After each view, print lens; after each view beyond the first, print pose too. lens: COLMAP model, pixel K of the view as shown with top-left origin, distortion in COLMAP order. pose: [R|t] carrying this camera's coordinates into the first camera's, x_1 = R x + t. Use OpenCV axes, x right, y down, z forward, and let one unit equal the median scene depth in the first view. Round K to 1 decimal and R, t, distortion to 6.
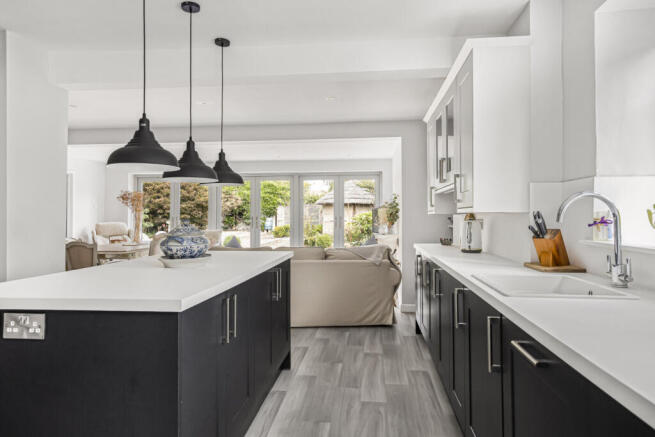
lens RADIAL K [[426.7, 0, 331.1], [0, 426.7, 211.1], [0, 0, 1]] dist [0.011338, 0.006795]
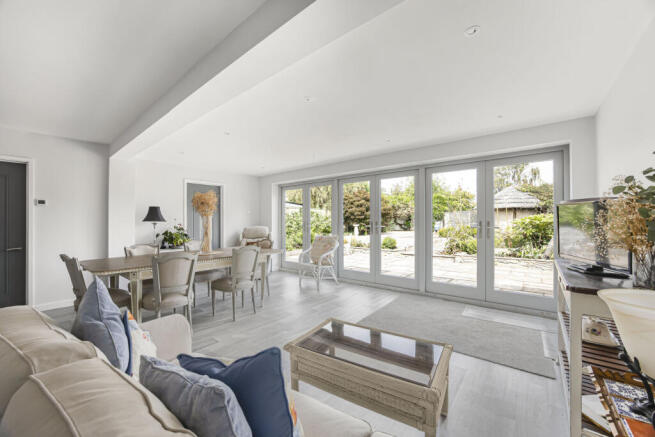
lens RADIAL K [[255.3, 0, 334.1], [0, 255.3, 220.6], [0, 0, 1]] dist [-0.019497, -0.000080]
pose [[0.842117, -0.002171, -0.539290, 0.023997], [0.008915, 0.999911, 0.009896, 0.003942], [0.539221, -0.013141, 0.842062, 0.386234]]
